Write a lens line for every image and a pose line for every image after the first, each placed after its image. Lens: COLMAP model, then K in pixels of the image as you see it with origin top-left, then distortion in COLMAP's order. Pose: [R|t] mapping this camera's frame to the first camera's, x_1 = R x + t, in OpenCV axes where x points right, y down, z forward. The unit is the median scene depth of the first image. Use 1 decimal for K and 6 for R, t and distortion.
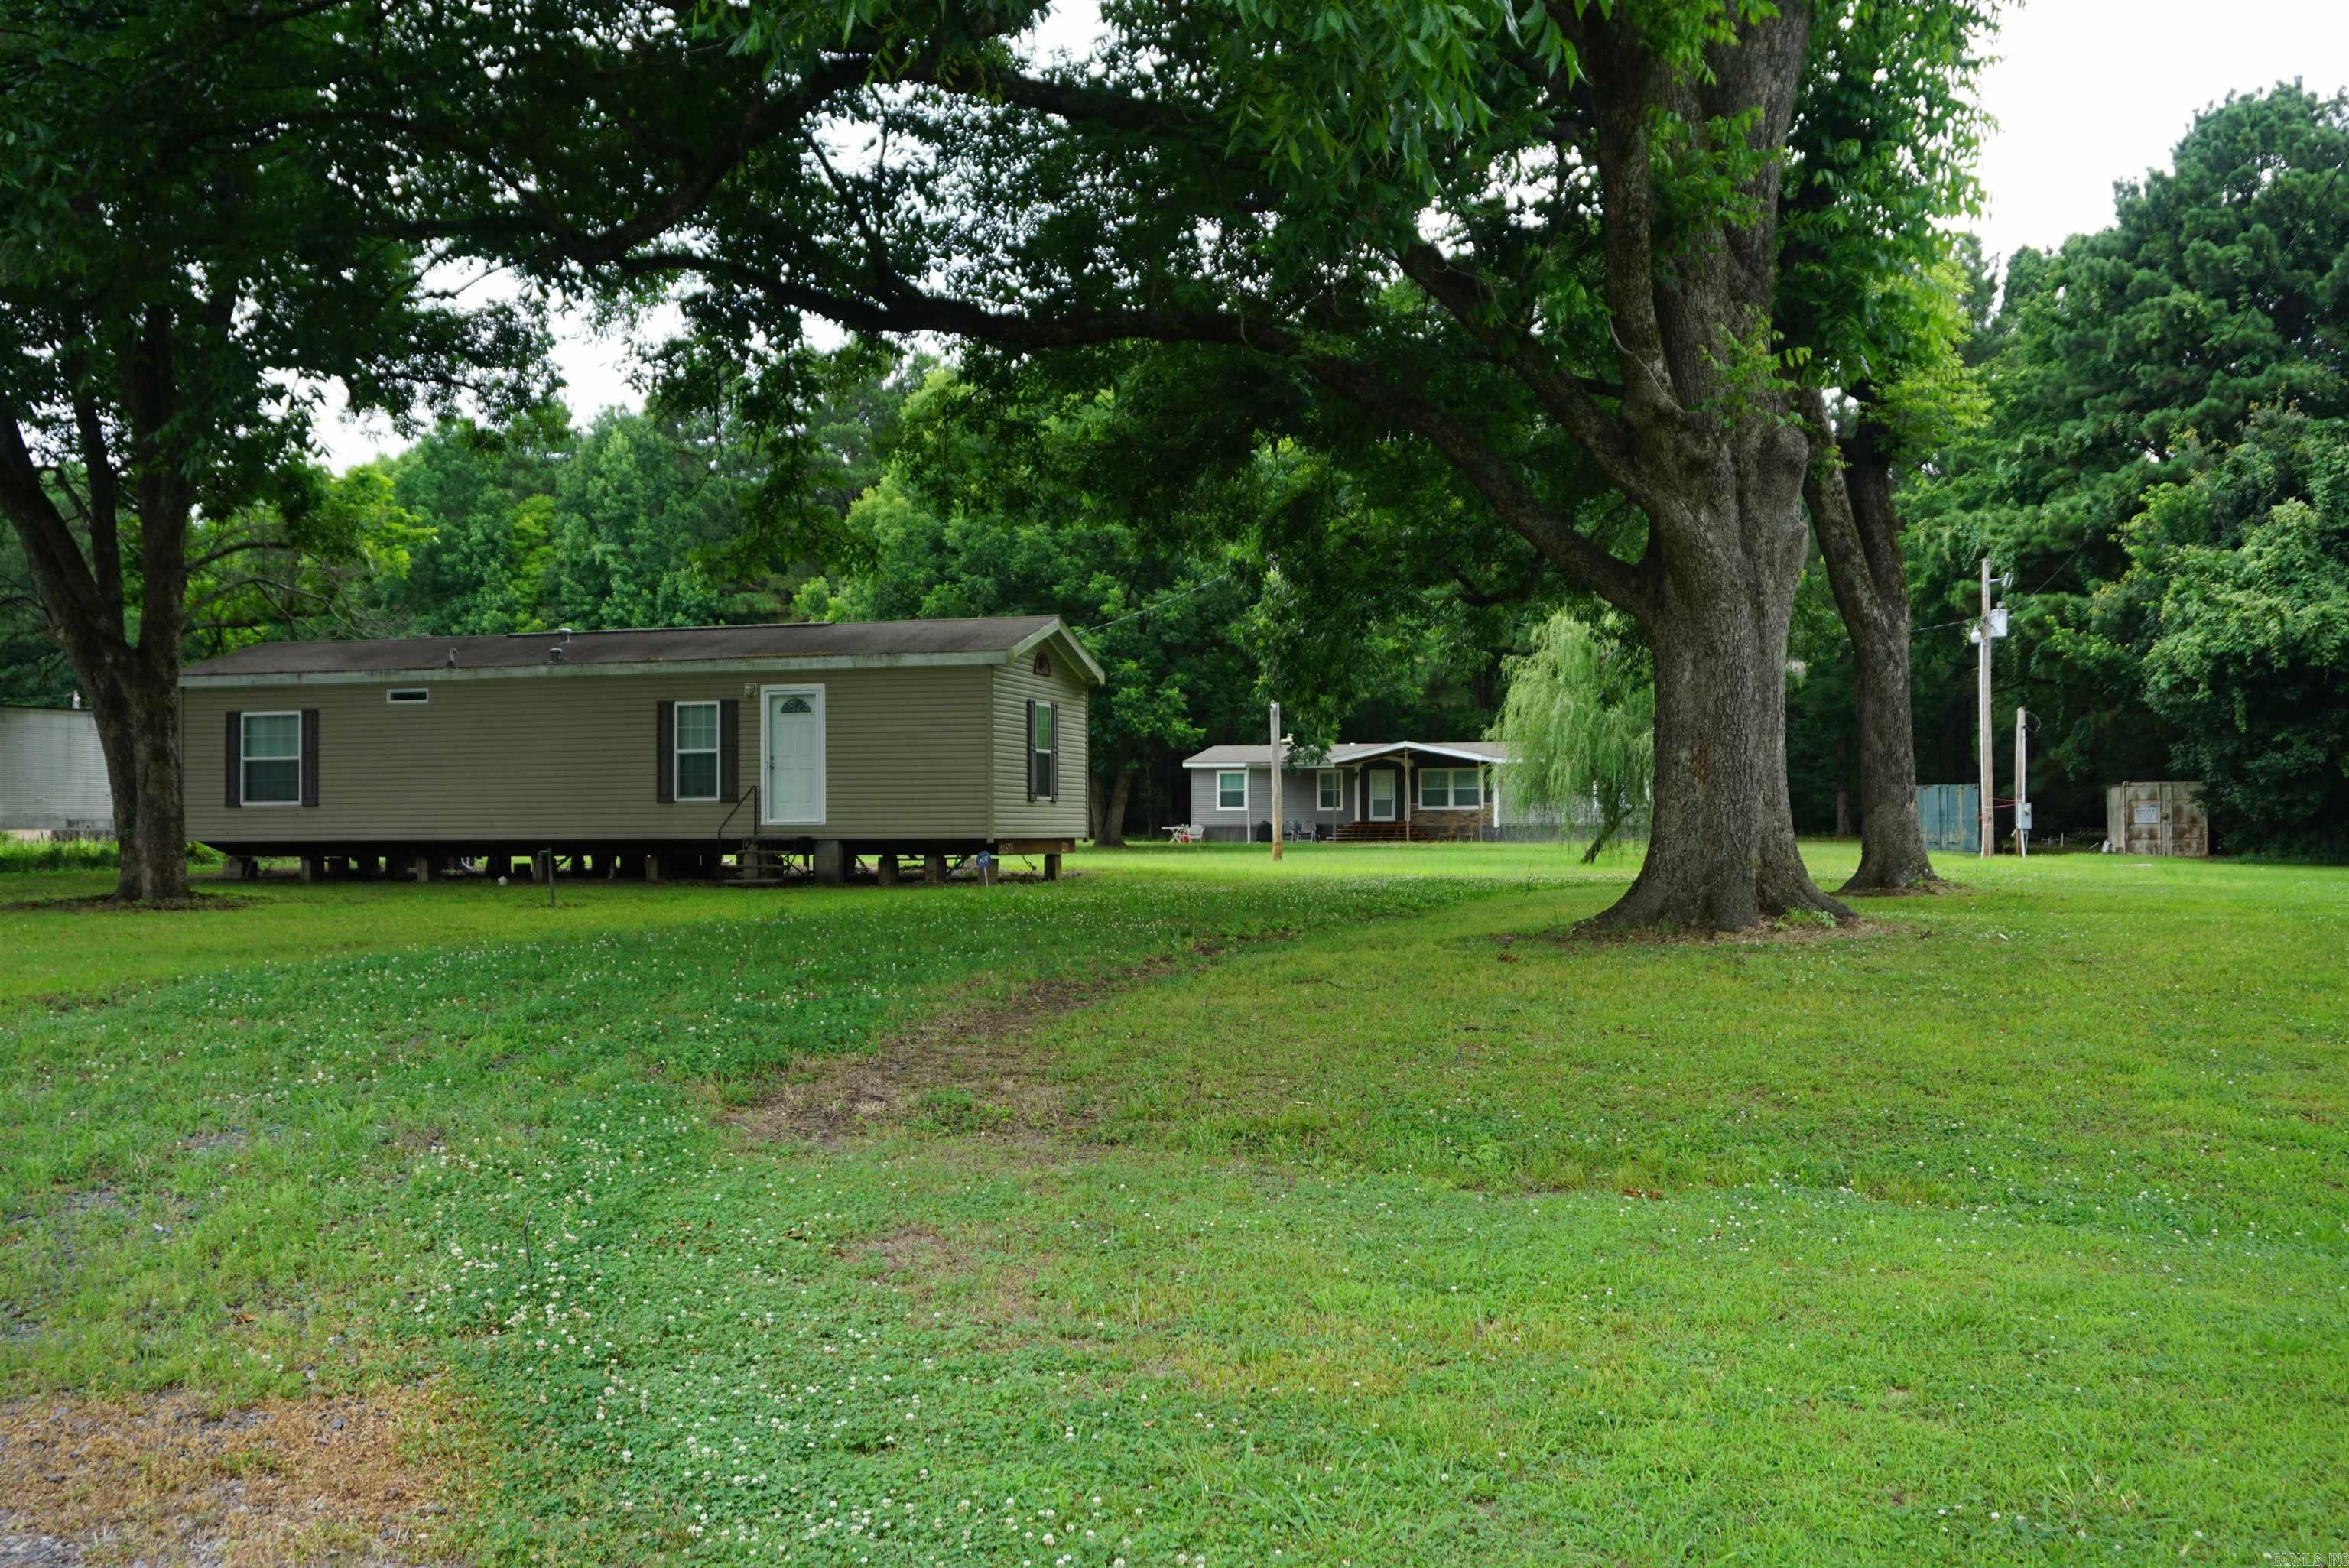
lens RADIAL K [[2098.5, 0, 1173.1], [0, 2098.5, 784.3], [0, 0, 1]] dist [-0.014648, -0.003801]
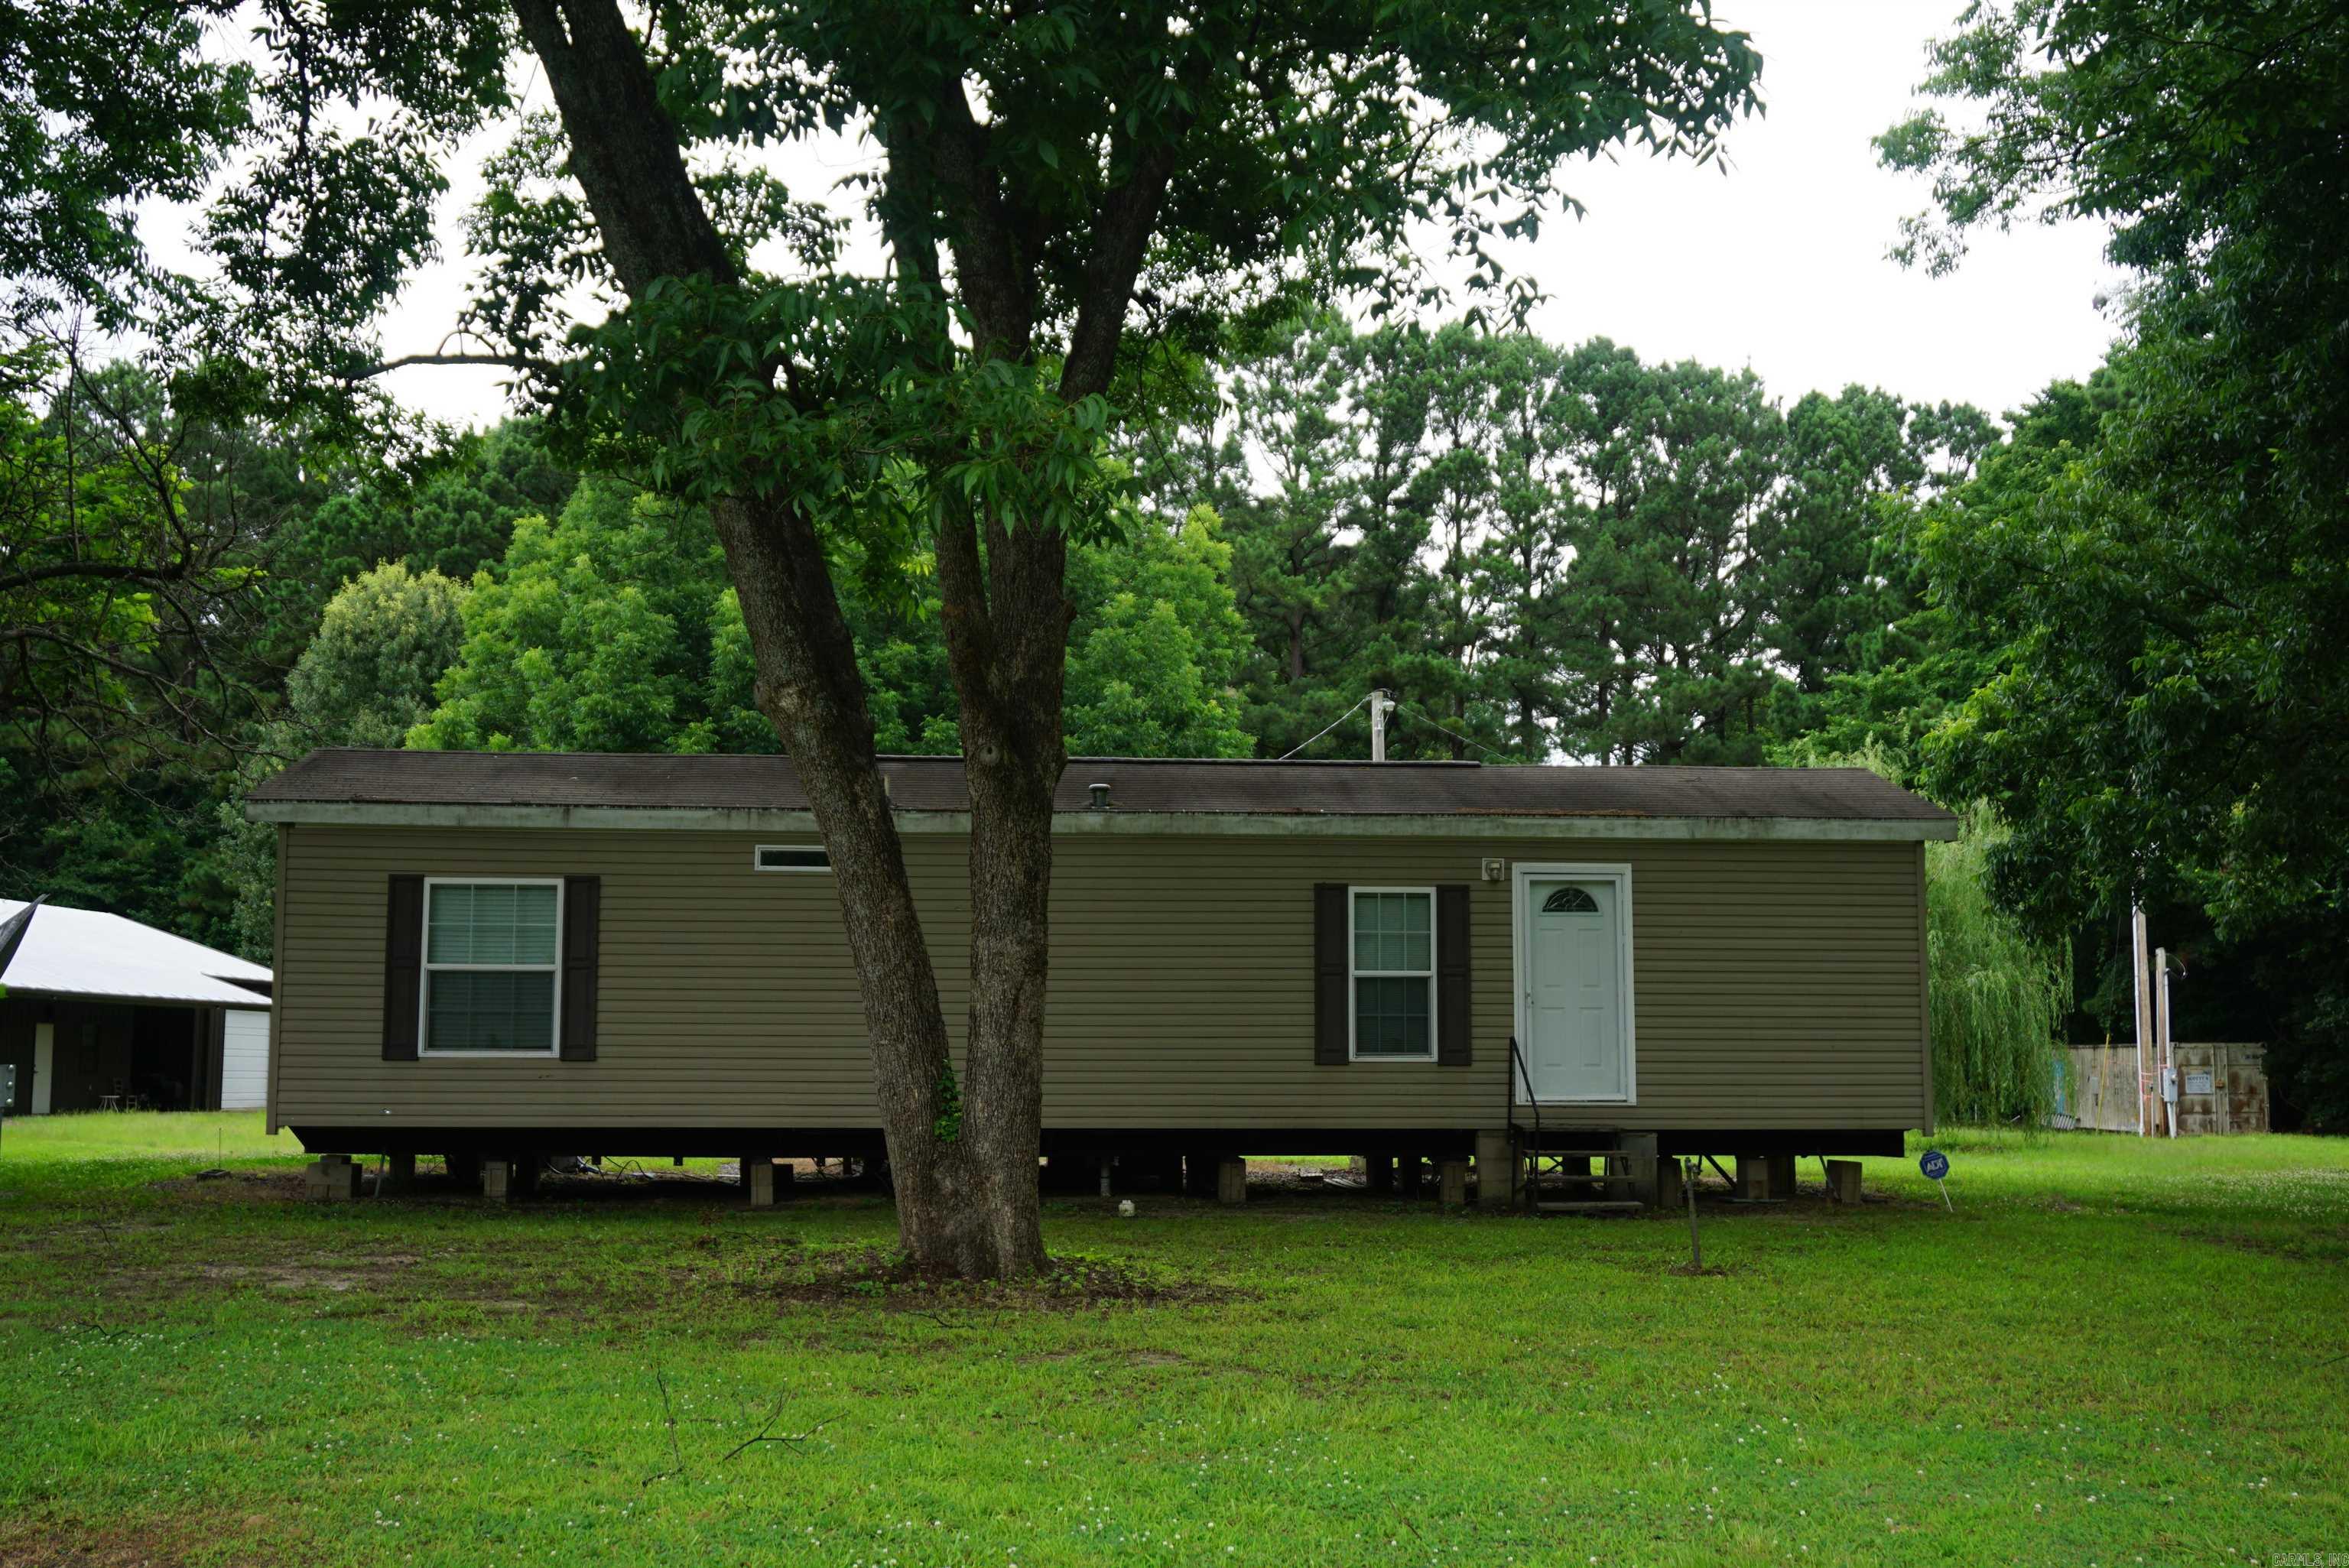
lens RADIAL K [[2708.9, 0, 1174.5], [0, 2708.9, 782.6], [0, 0, 1]] dist [-0.097703, 0.000000]
pose [[0.940656, 0.046675, 0.336136, -0.531444], [-0.016302, 0.995568, -0.092623, 0.001578], [-0.338969, 0.081647, 0.937248, 0.324980]]
